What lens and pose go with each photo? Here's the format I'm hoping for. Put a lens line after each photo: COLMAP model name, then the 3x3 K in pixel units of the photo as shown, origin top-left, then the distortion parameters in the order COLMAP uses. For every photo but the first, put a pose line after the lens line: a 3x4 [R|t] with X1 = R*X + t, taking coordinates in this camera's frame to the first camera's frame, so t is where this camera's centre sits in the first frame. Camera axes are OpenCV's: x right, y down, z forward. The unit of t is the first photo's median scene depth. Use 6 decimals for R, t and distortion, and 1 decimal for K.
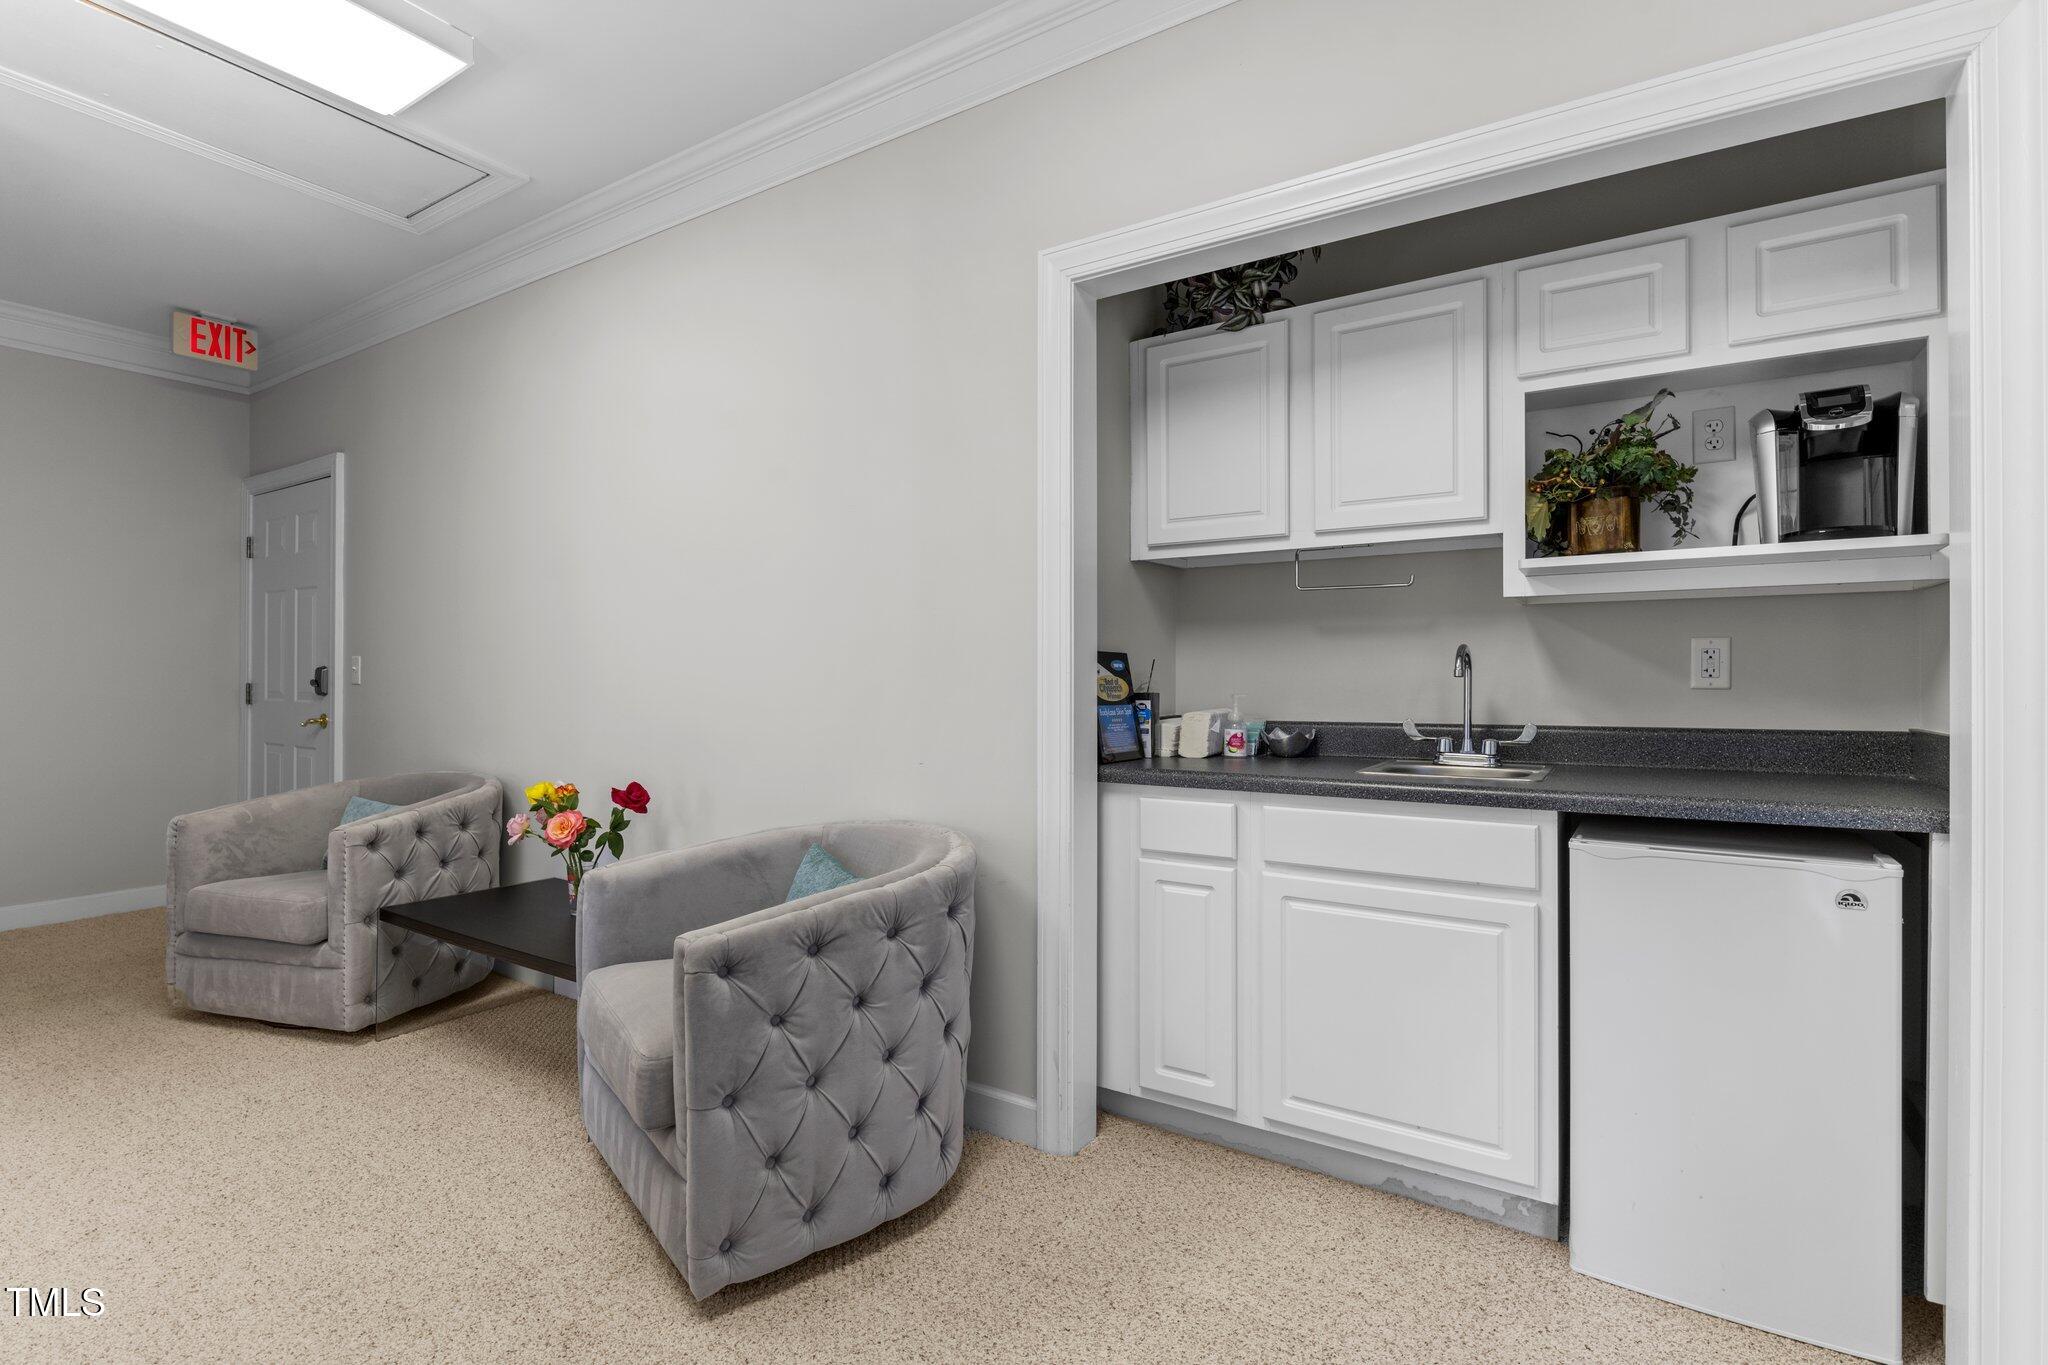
lens RADIAL K [[959.5, 0, 1022.0], [0, 959.5, 674.2], [0, 0, 1]] dist [-0.001330, -0.000140]
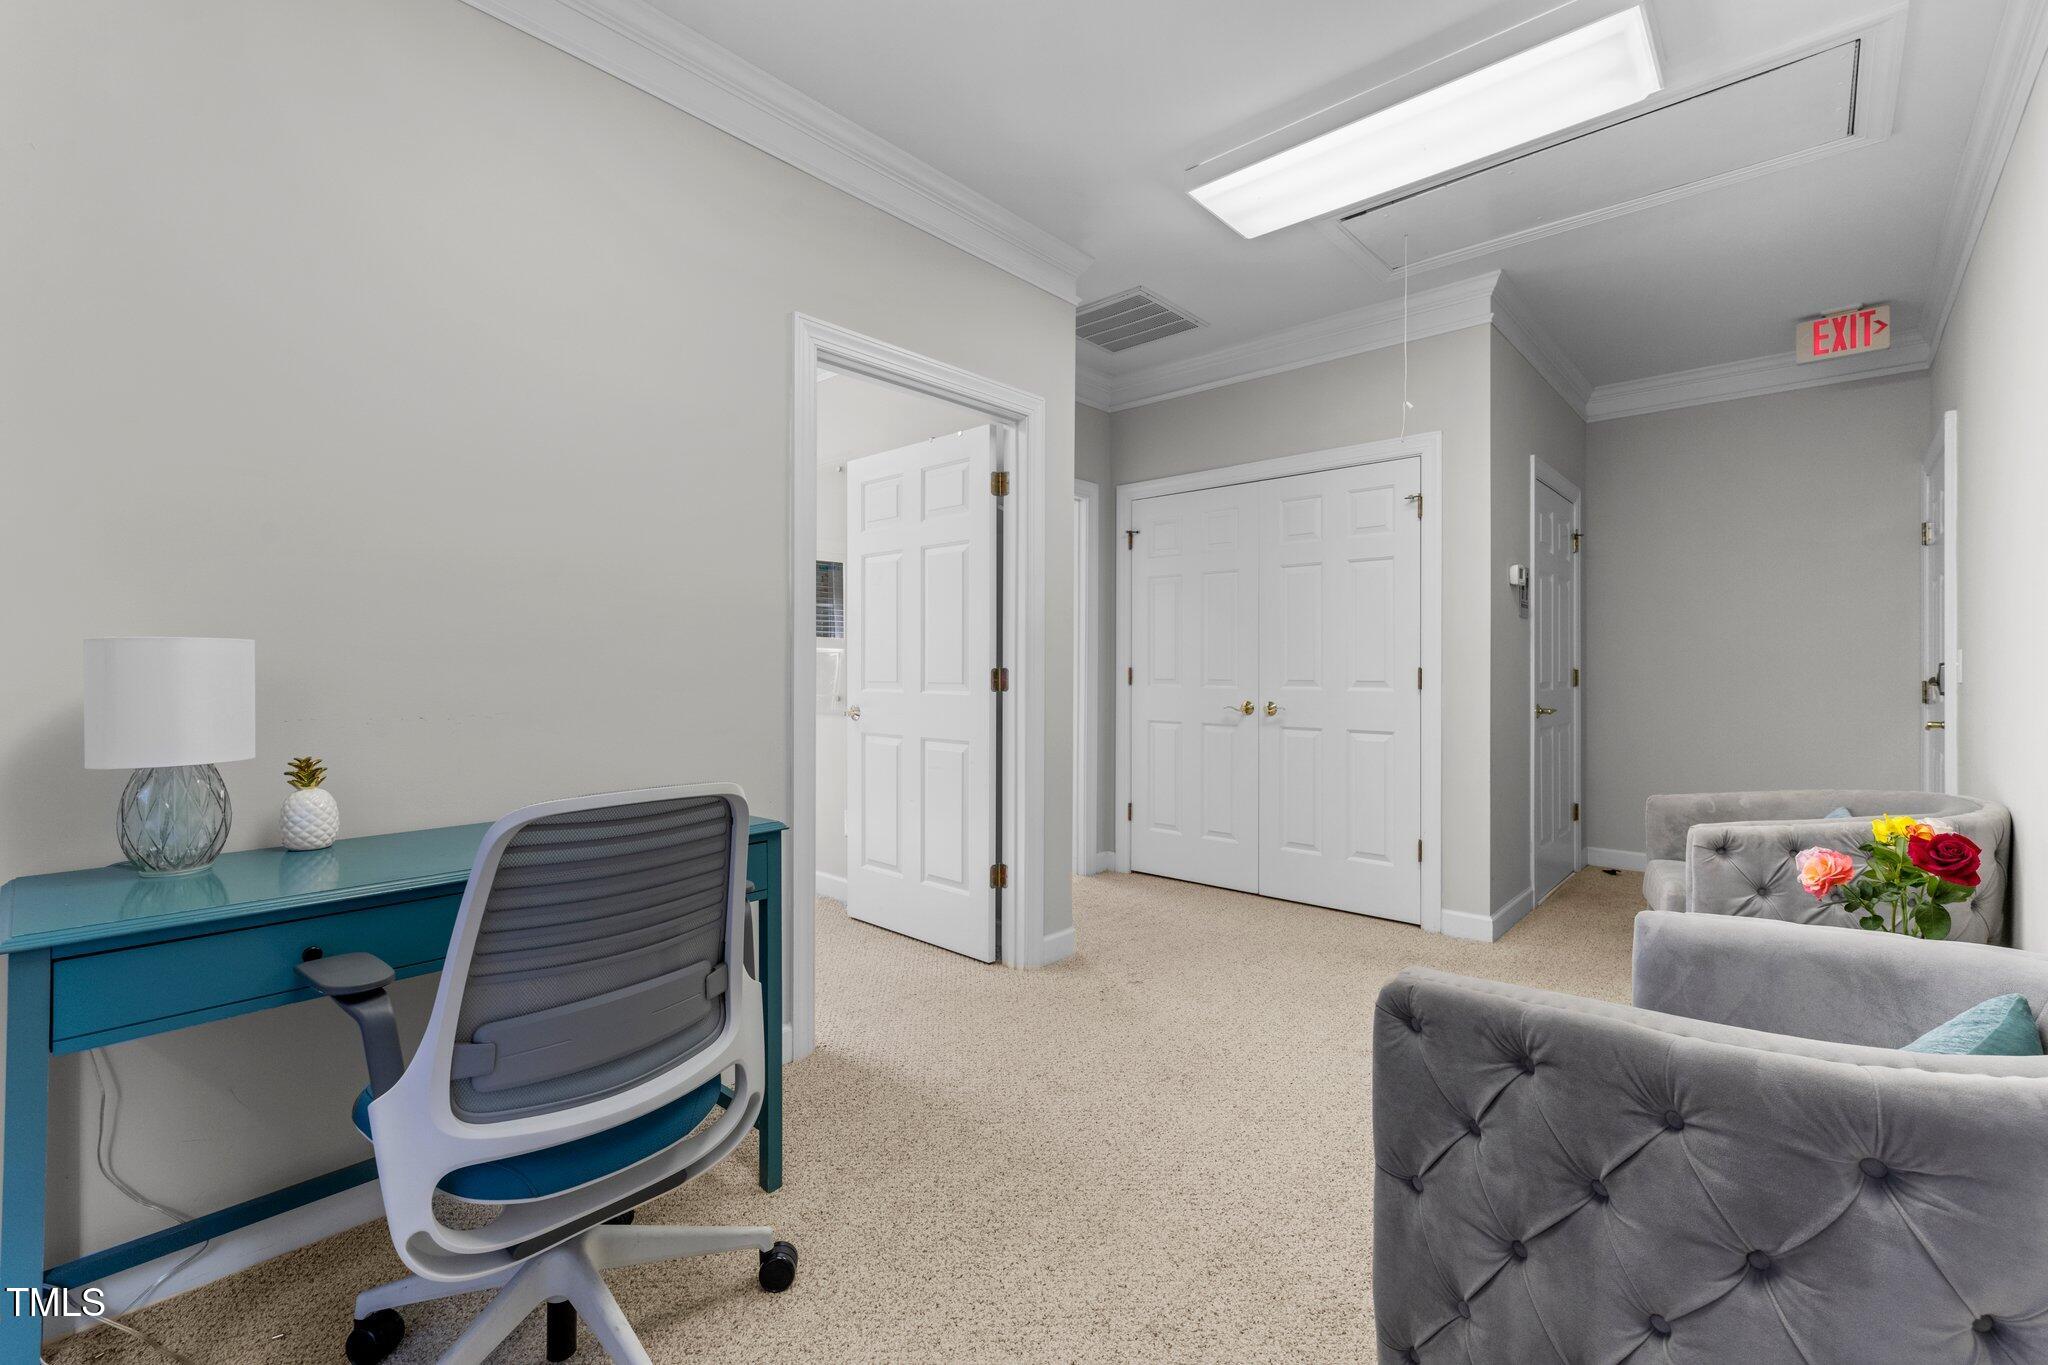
lens RADIAL K [[881.5, 0, 1023.2], [0, 881.5, 676.8], [0, 0, 1]] dist [0.000749, 0.000088]
pose [[-0.165340, 0.007995, -0.986204, 0.204021], [-0.001291, 0.999965, 0.008323, -0.000087], [0.986236, 0.002649, -0.165324, 0.320976]]
